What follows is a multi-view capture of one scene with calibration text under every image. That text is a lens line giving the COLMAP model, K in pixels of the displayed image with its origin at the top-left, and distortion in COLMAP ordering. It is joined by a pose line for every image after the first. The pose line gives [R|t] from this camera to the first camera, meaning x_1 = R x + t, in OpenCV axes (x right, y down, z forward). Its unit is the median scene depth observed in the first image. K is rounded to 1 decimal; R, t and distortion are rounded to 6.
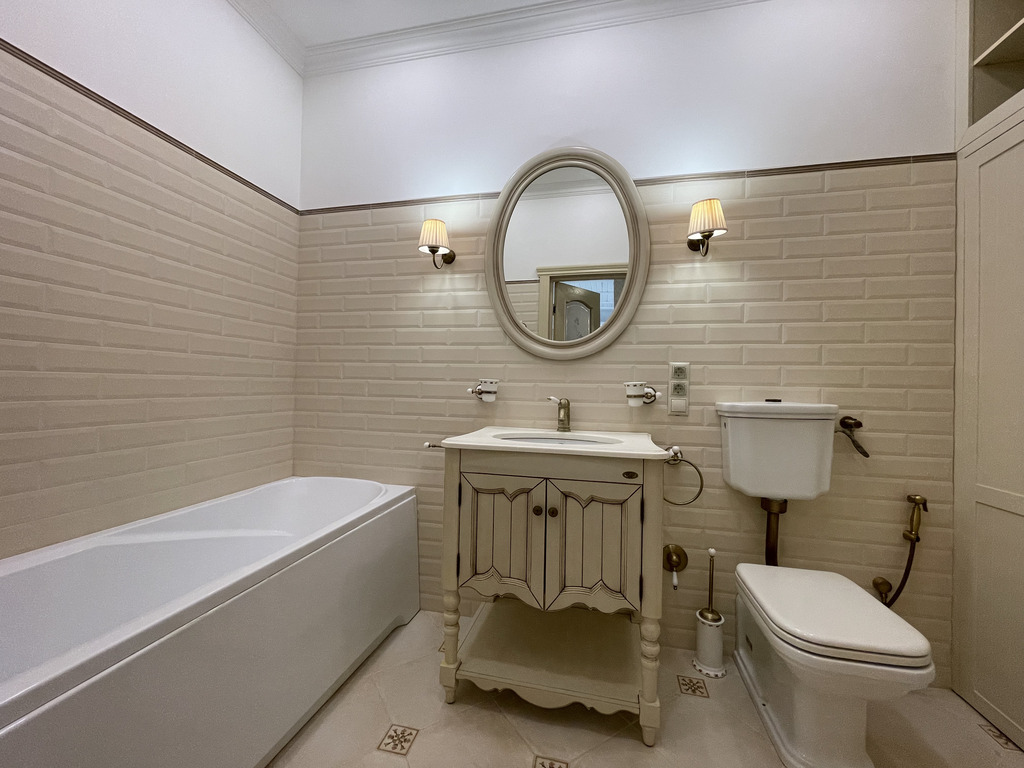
lens RADIAL K [[412.4, 0, 509.6], [0, 412.4, 382.9], [0, 0, 1]] dist [-0.003362, 0.000390]
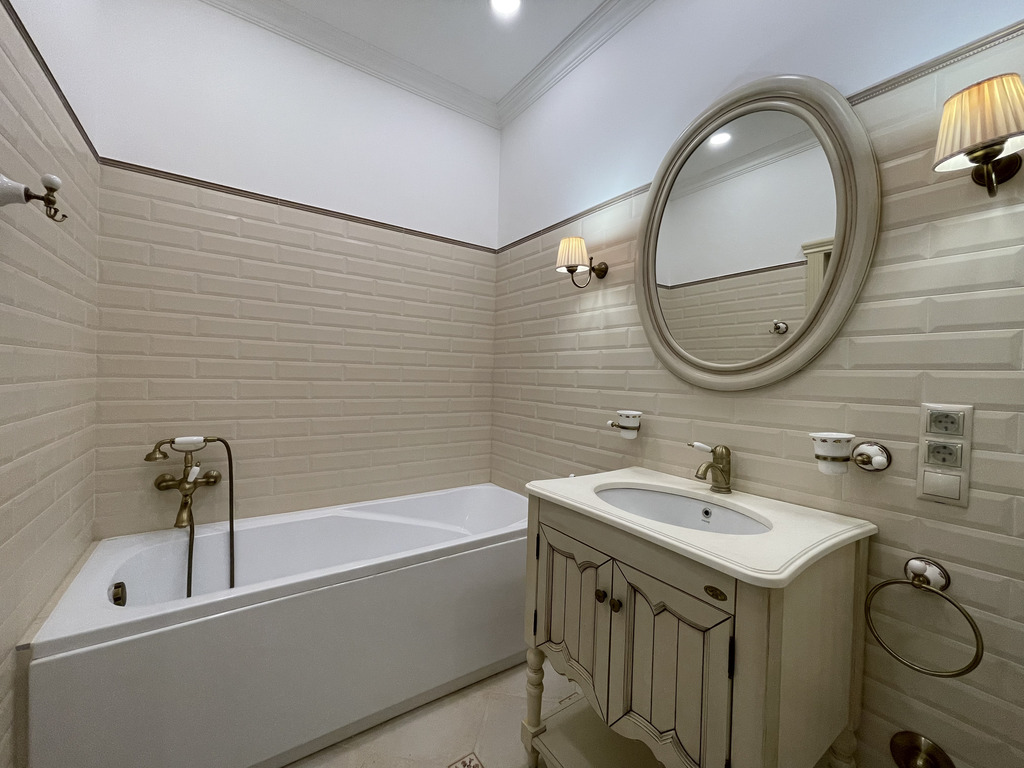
lens RADIAL K [[412.4, 0, 506.9], [0, 412.4, 381.0], [0, 0, 1]] dist [-0.003362, 0.000390]
pose [[0.738291, 0.008283, -0.674432, 0.349970], [-0.006229, 0.999966, 0.005462, -0.078461], [0.674454, 0.000169, 0.738317, 0.223913]]
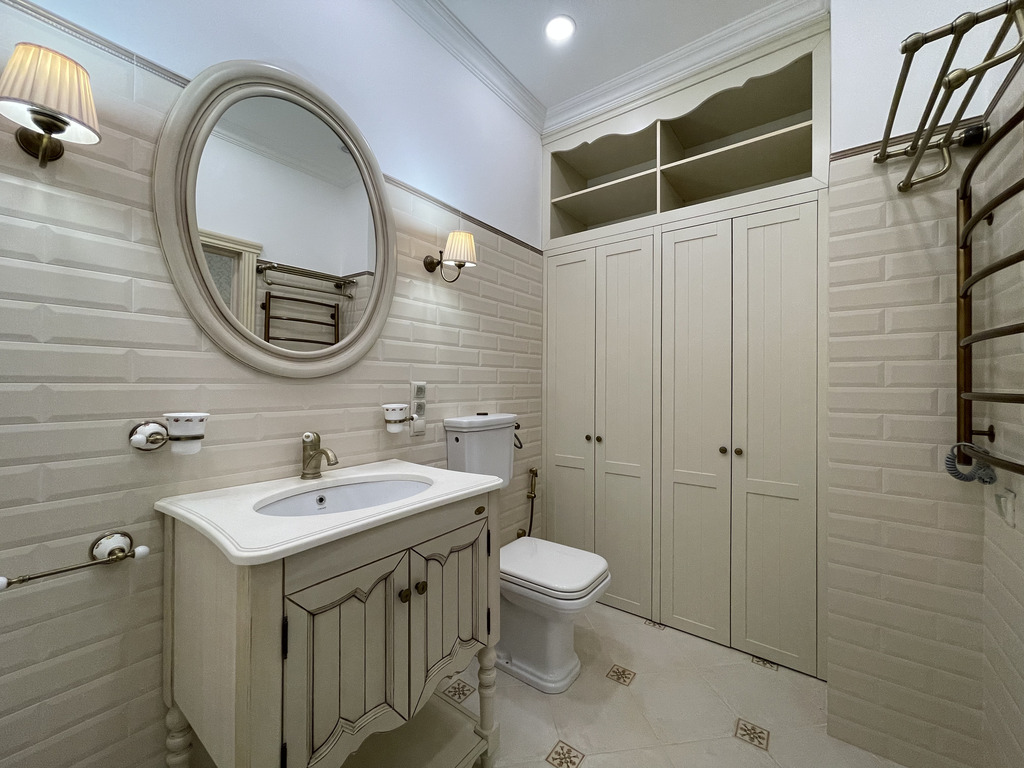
lens RADIAL K [[412.4, 0, 510.7], [0, 412.4, 381.4], [0, 0, 1]] dist [-0.003362, 0.000390]
pose [[0.404843, -0.013182, 0.914291, -0.399386], [-0.008927, 0.999791, 0.018367, -0.069920], [-0.914343, -0.015598, 0.404641, 0.399284]]
